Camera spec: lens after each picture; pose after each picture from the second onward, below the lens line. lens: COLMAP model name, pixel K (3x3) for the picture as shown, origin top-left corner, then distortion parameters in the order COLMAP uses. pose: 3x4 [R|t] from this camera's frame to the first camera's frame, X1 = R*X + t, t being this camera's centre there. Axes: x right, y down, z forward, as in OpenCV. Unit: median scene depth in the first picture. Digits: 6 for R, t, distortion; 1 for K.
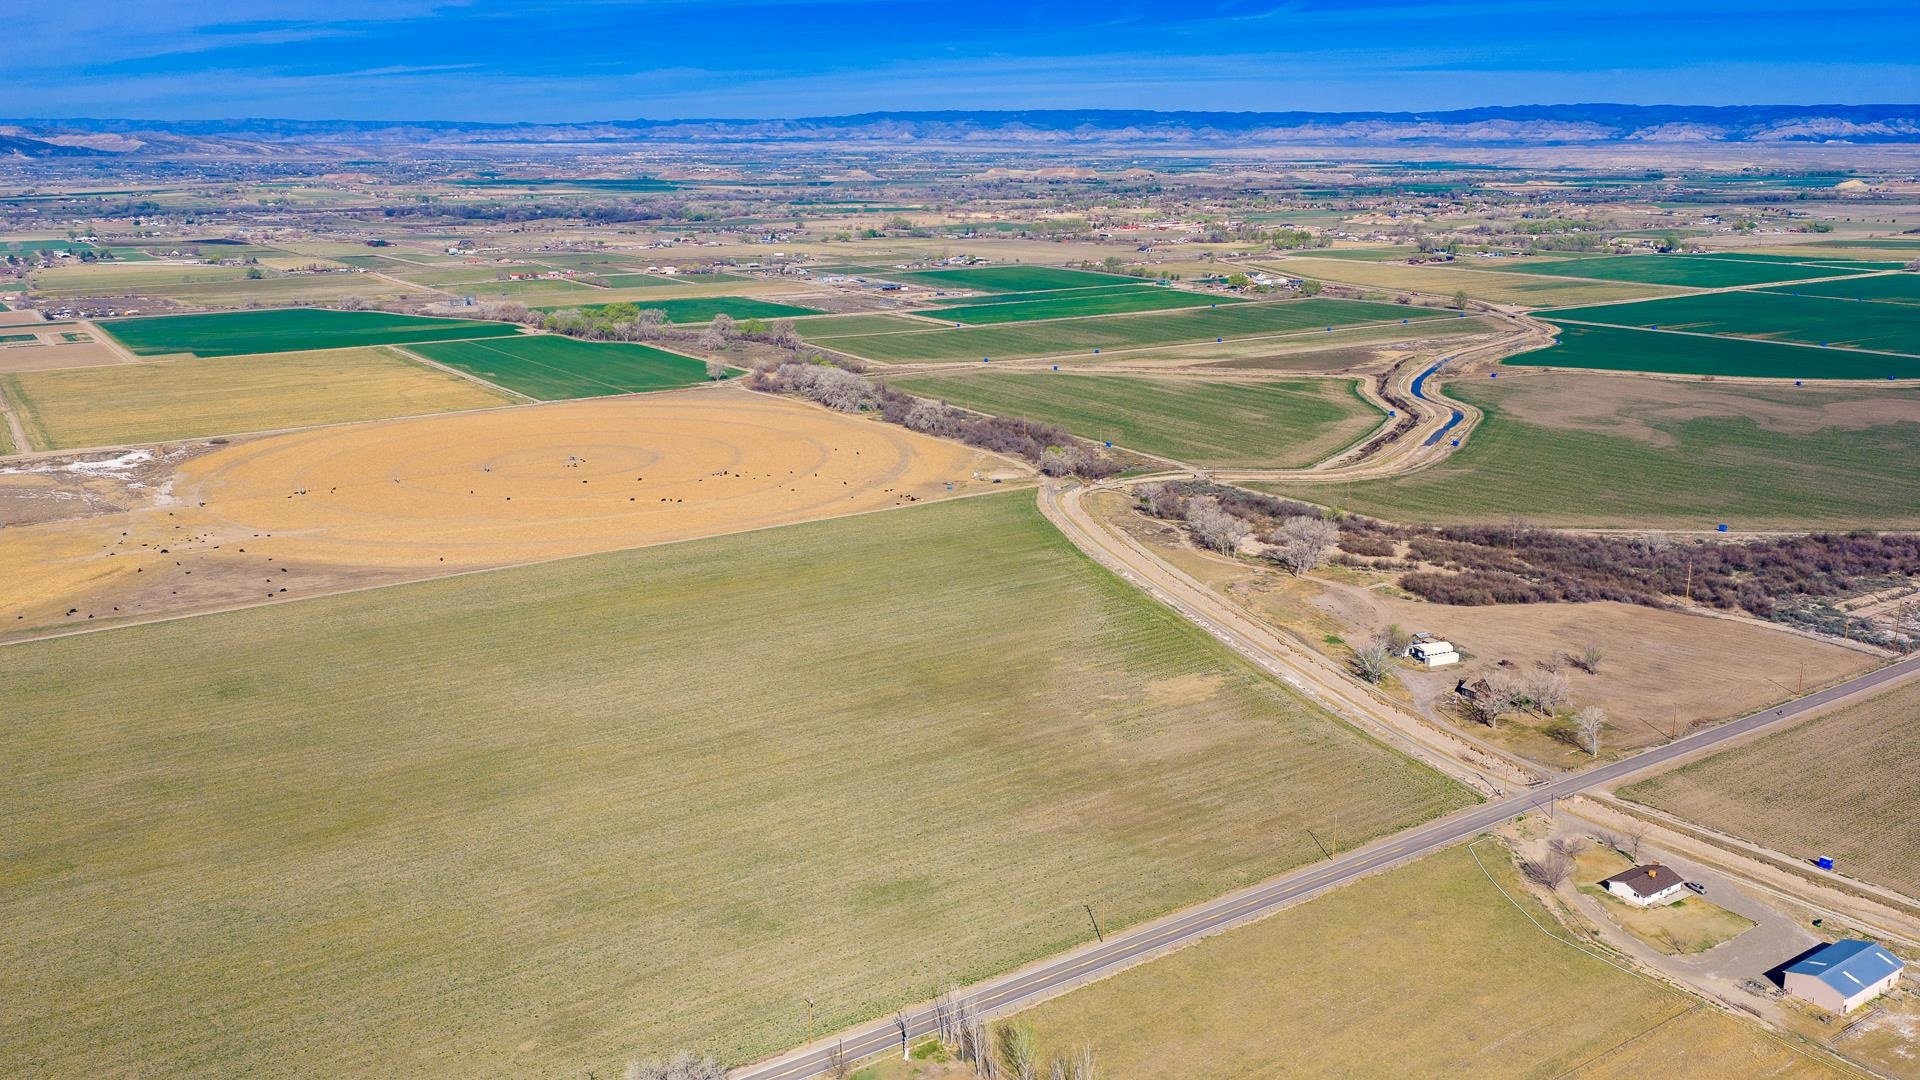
lens RADIAL K [[1582.5, 0, 963.8], [0, 1582.5, 543.3], [0, 0, 1]] dist [0.000071, -0.029733]
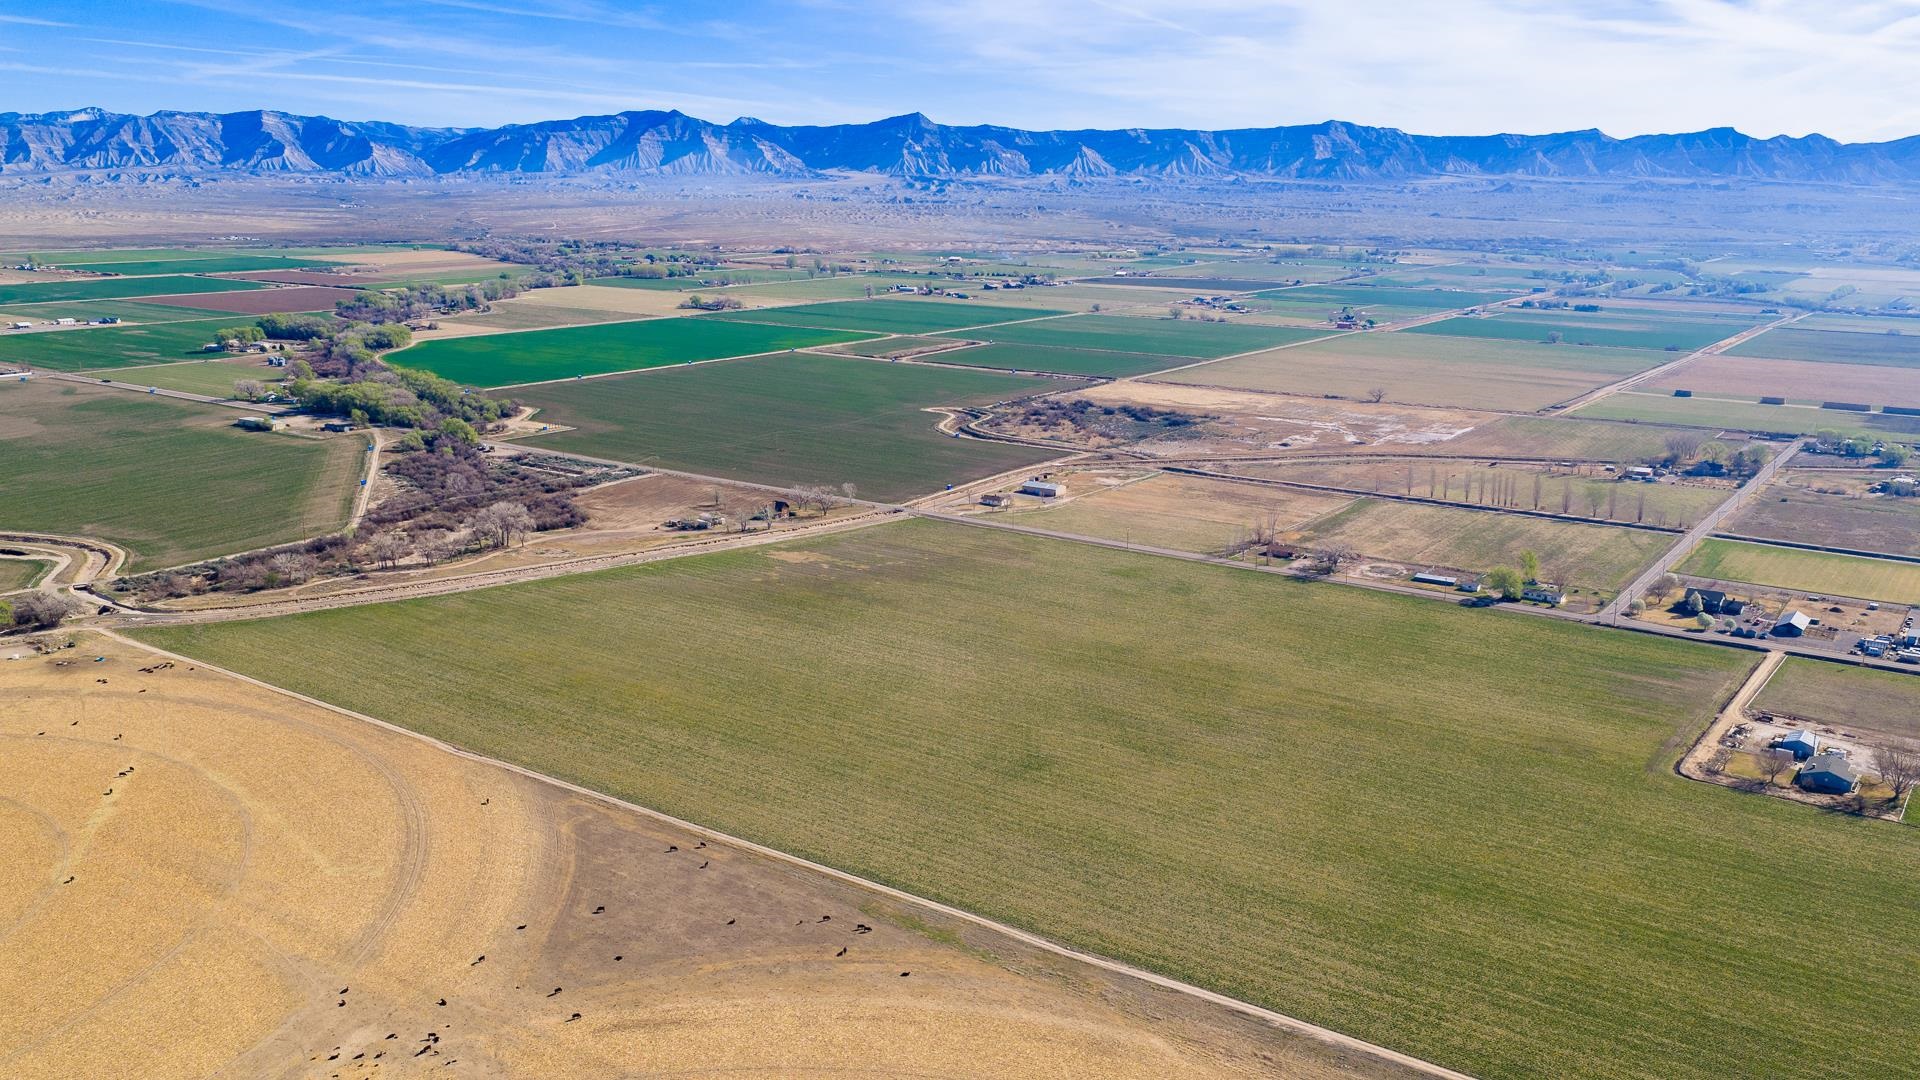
lens RADIAL K [[1582.5, 0, 963.8], [0, 1582.5, 543.3], [0, 0, 1]] dist [0.000071, -0.029733]
pose [[-0.355430, -0.211248, 0.910518, -1.208420], [0.223539, 0.926647, 0.302251, -0.322026], [-0.907579, 0.310965, -0.282136, 1.148780]]
